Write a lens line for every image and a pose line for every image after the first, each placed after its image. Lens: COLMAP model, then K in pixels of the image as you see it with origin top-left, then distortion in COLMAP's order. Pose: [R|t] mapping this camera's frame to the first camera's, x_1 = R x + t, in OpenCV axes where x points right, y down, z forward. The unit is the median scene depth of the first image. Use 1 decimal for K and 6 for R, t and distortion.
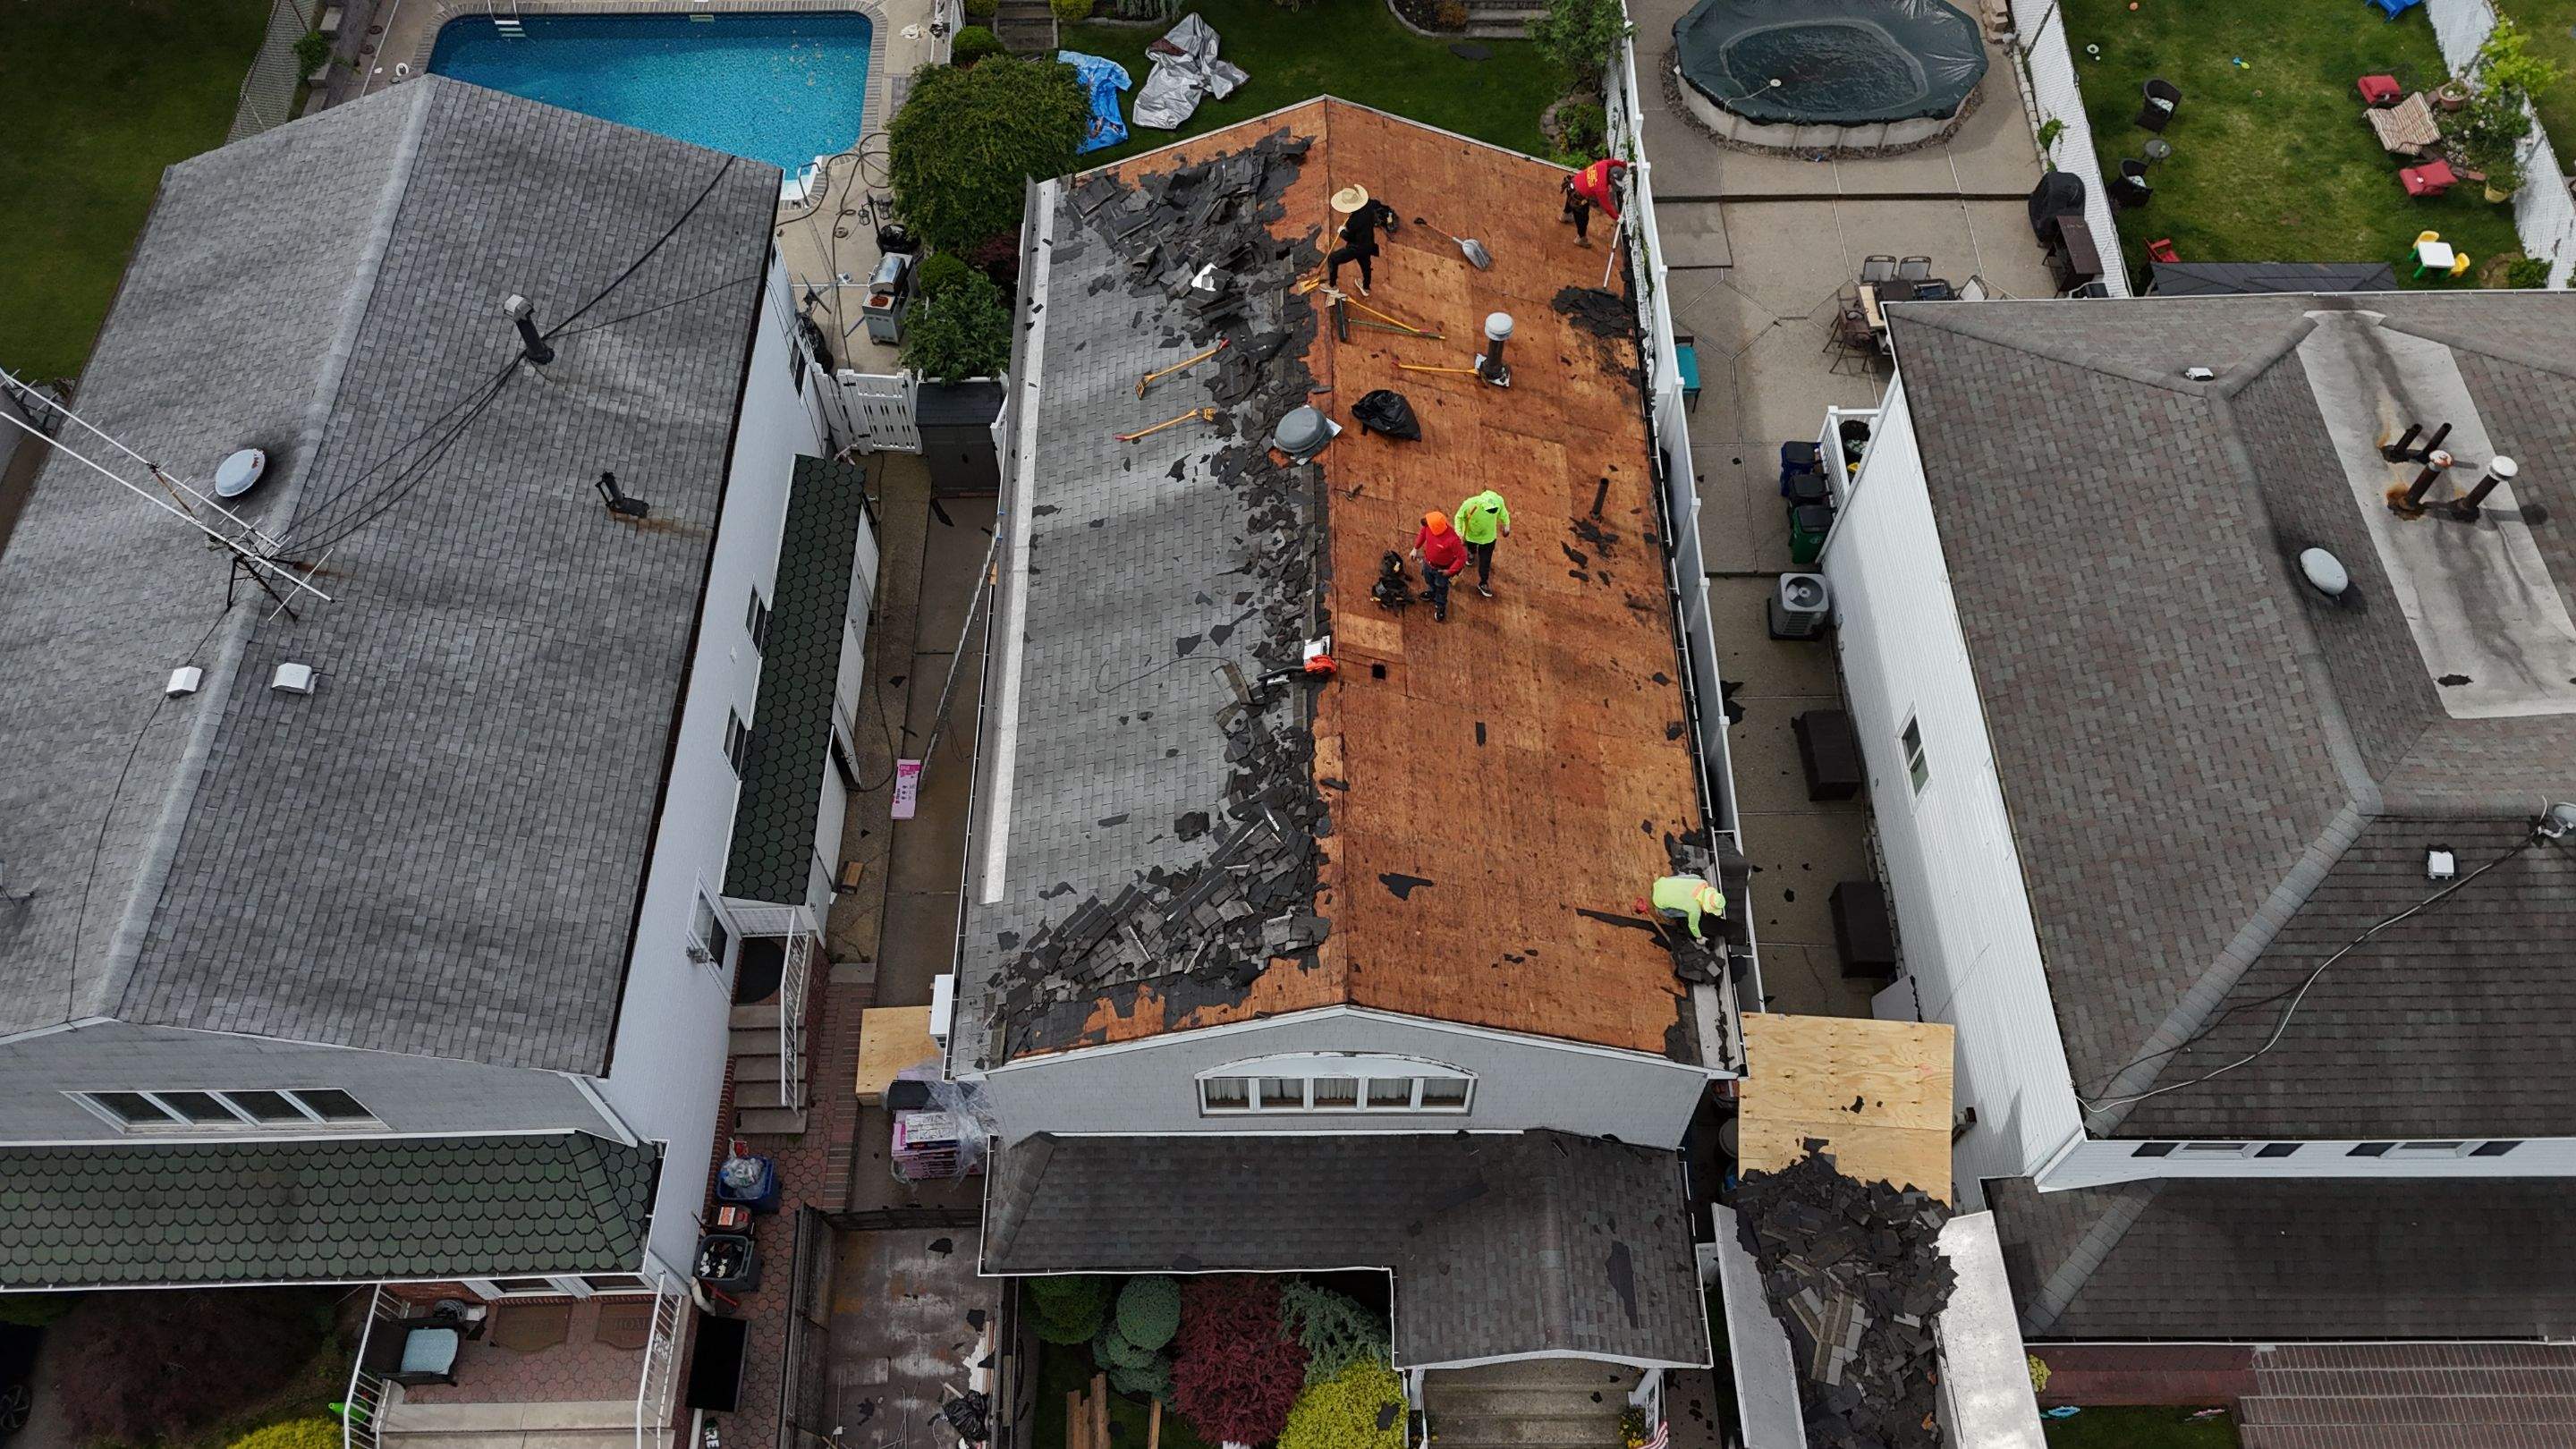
lens RADIAL K [[1929.7, 0, 1303.1], [0, 1929.7, 712.1], [0, 0, 1]] dist [0.060731, -0.042972]
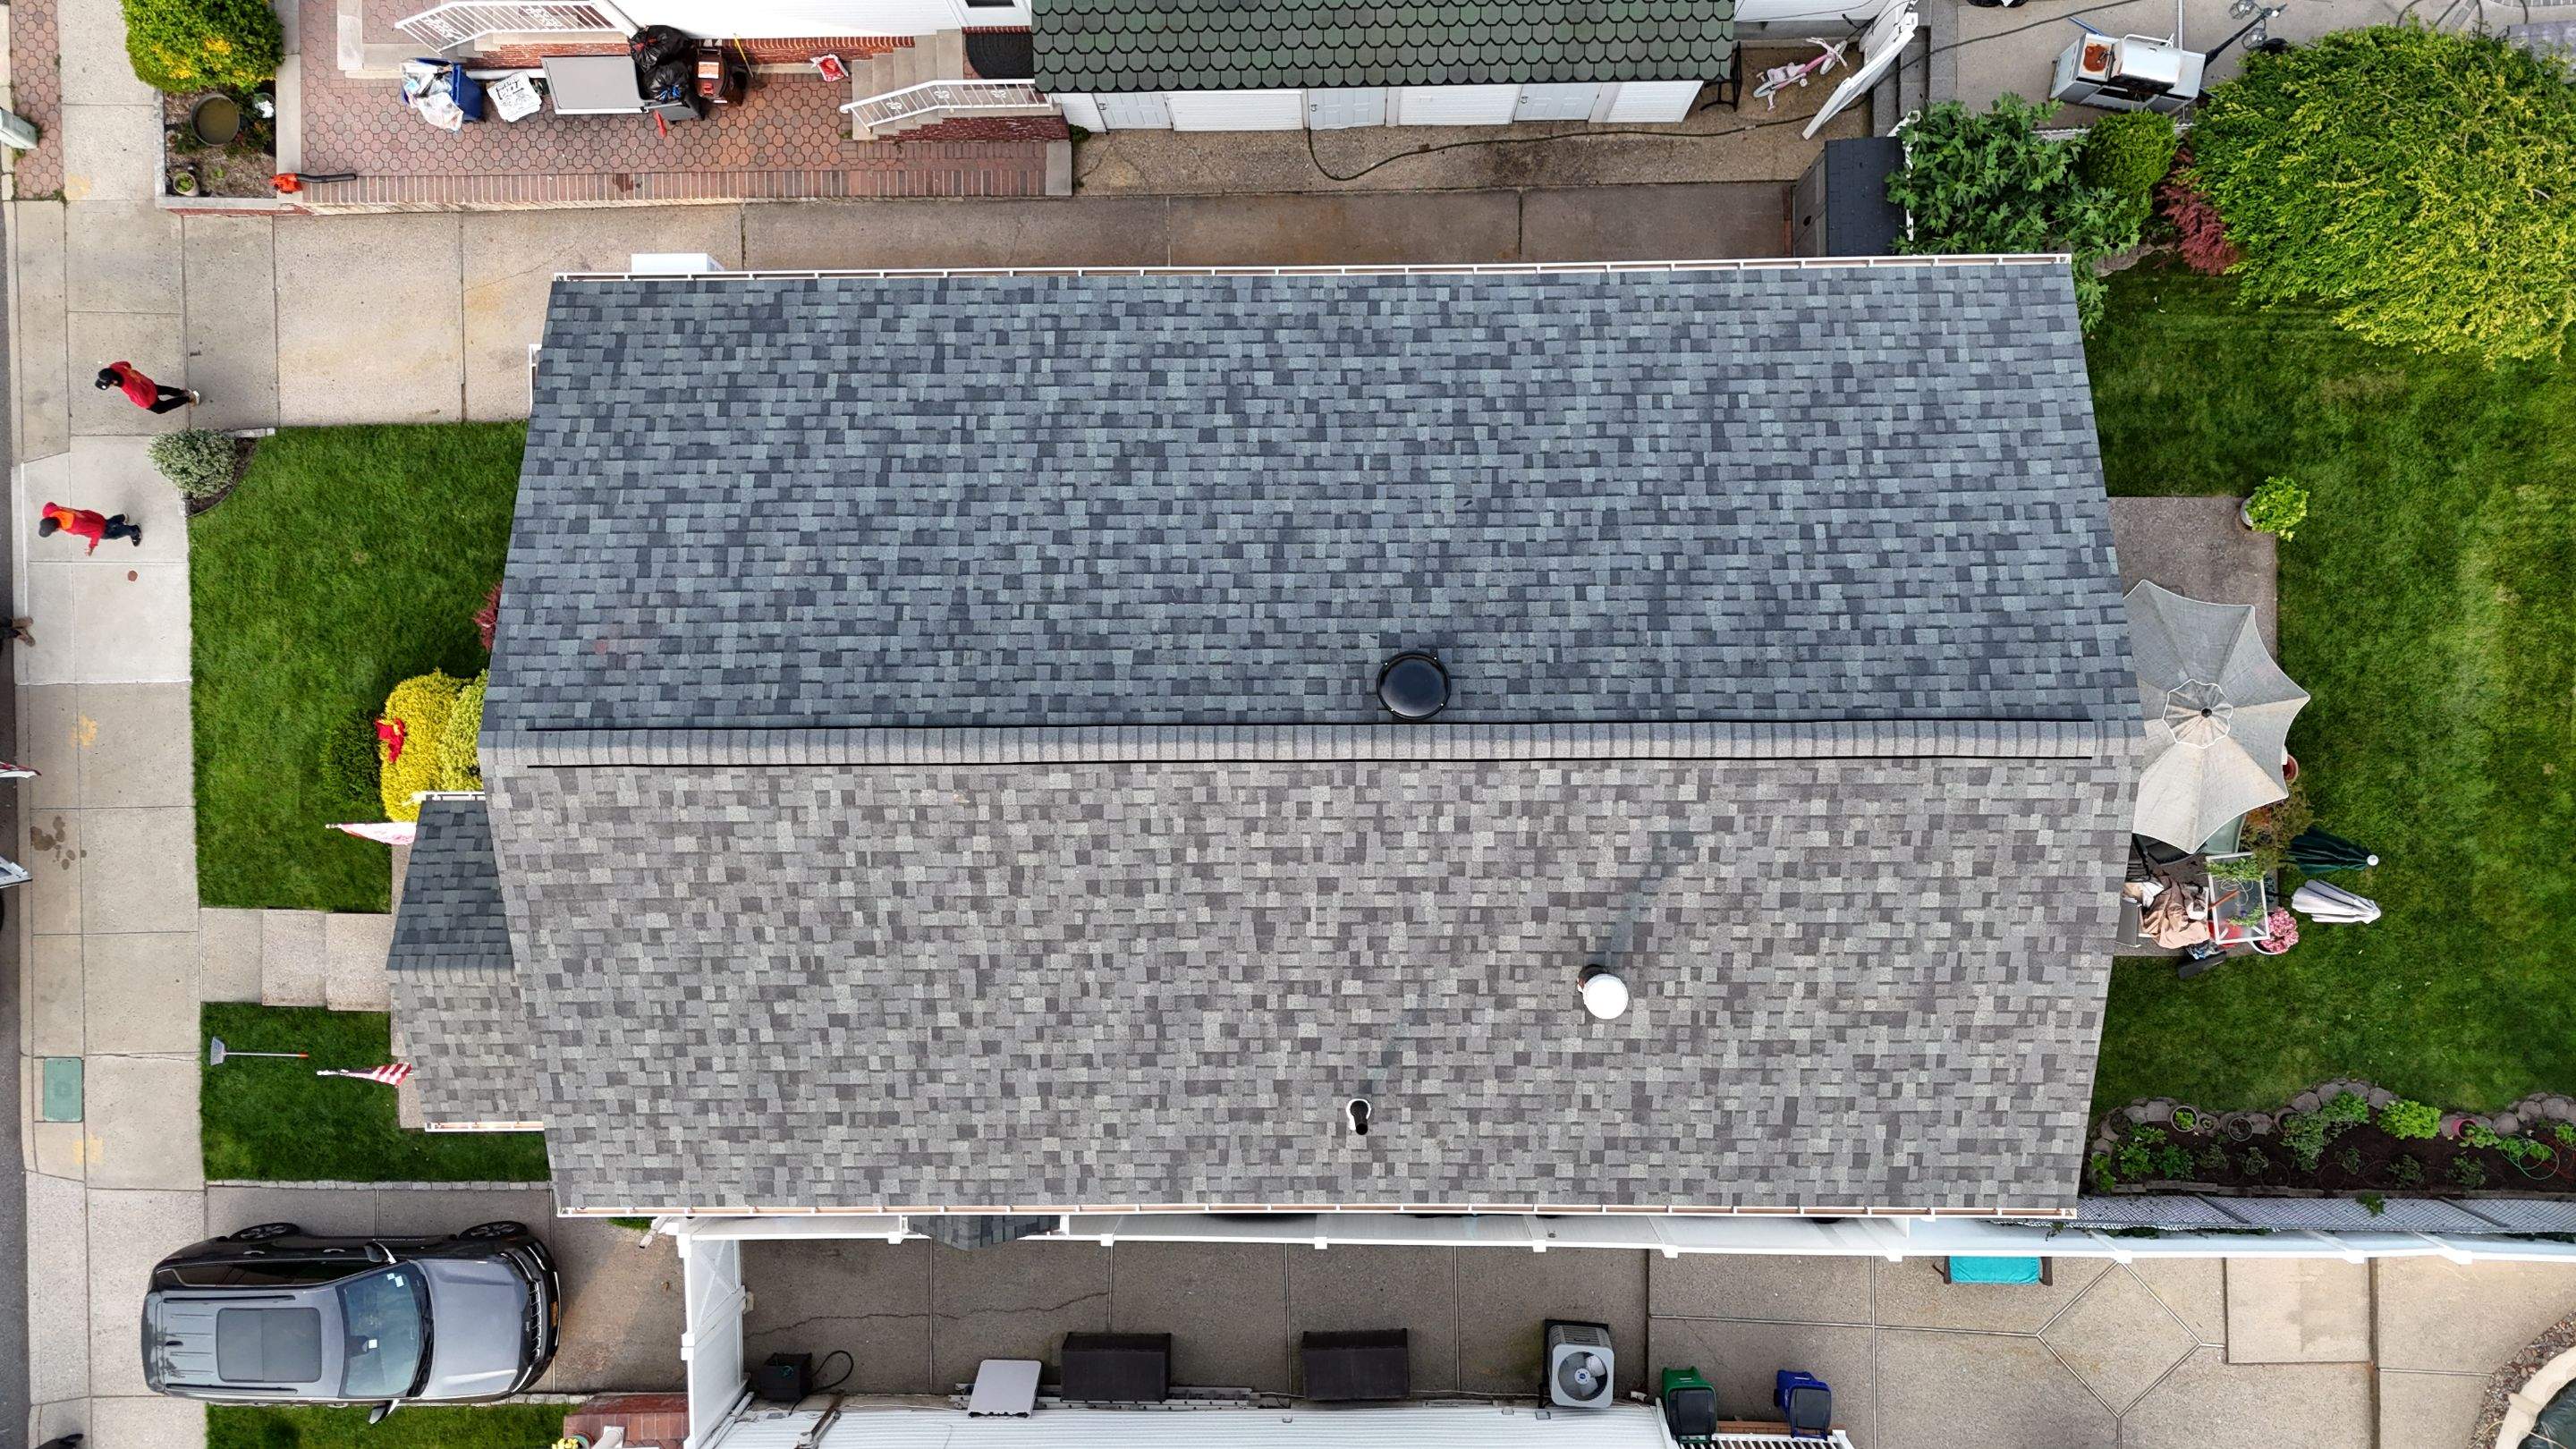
lens RADIAL K [[1929.7, 0, 1281.1], [0, 1929.7, 723.2], [0, 0, 1]] dist [0.060731, -0.042972]
pose [[-0.003381, 0.999950, 0.009379, 0.001743], [-0.827774, -0.008061, 0.561003, -0.508848], [0.561051, -0.005868, 0.827760, 0.422668]]
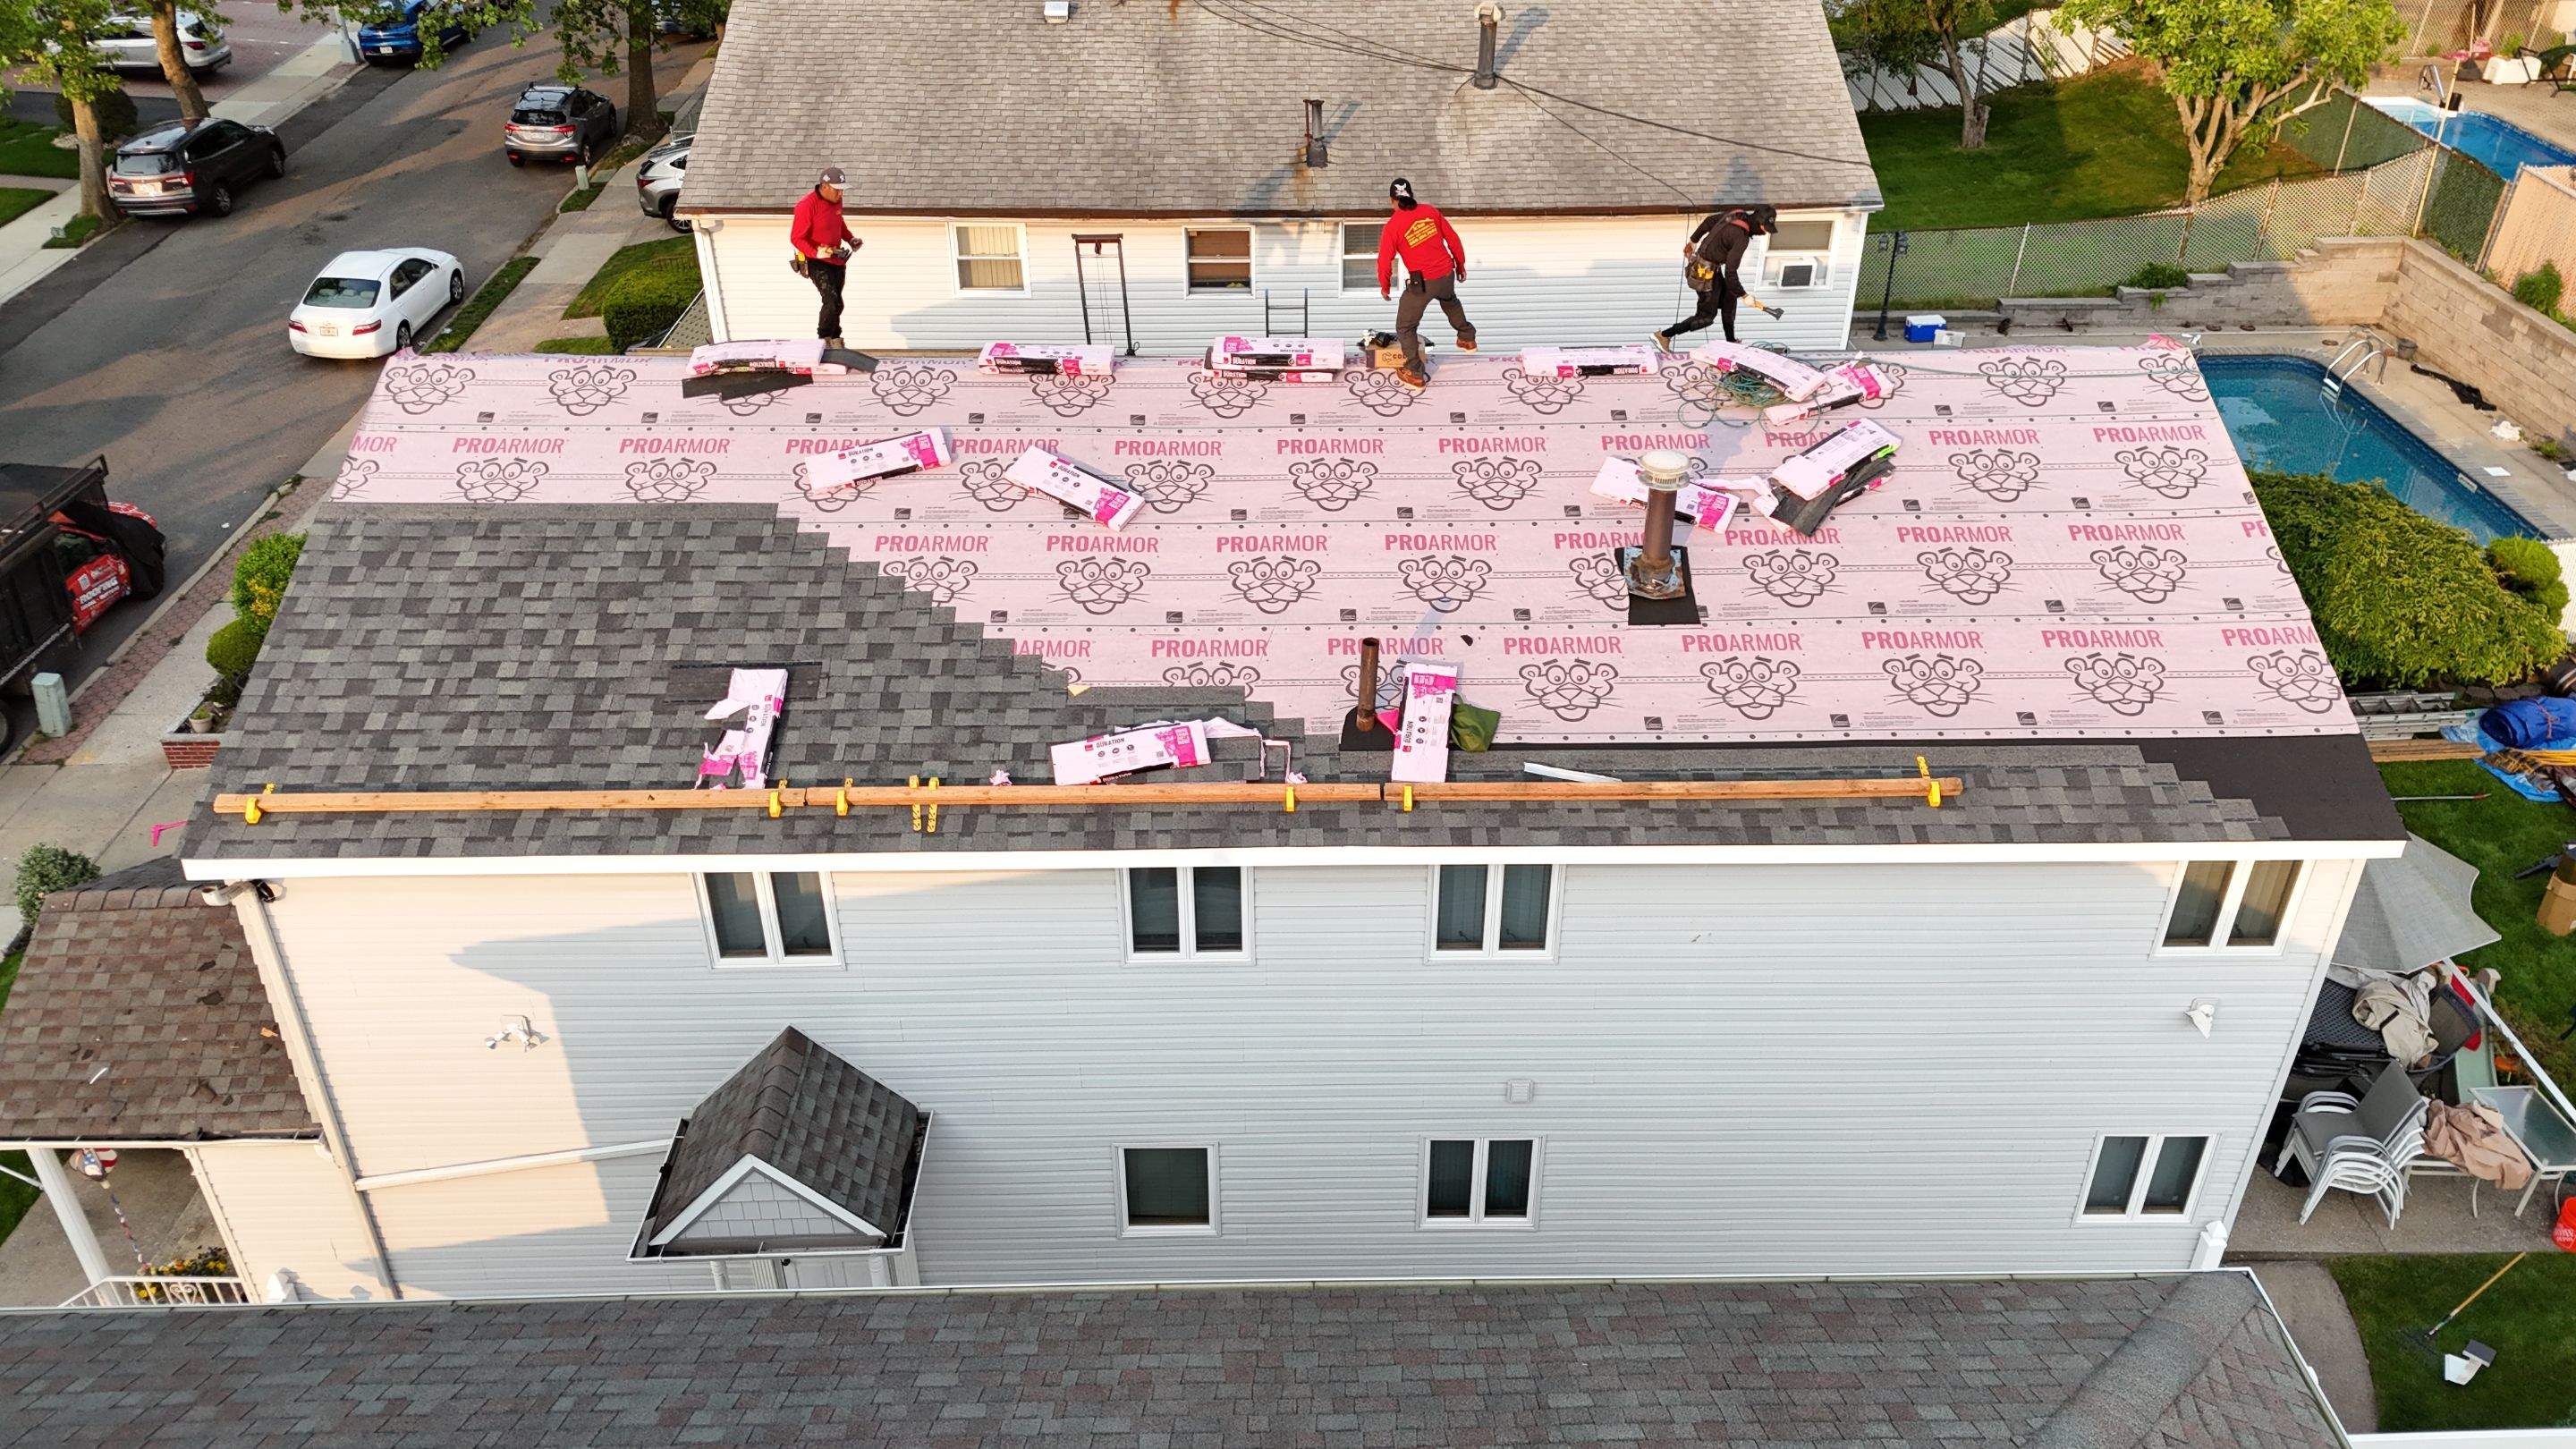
lens RADIAL K [[1929.7, 0, 1291.8], [0, 1929.7, 720.1], [0, 0, 1]] dist [0.060731, -0.042972]
pose [[0.000138, 0.513253, -0.858237, 0.654150], [-0.838191, 0.468122, 0.279817, -0.239394], [0.545377, 0.719328, 0.430268, 0.828036]]
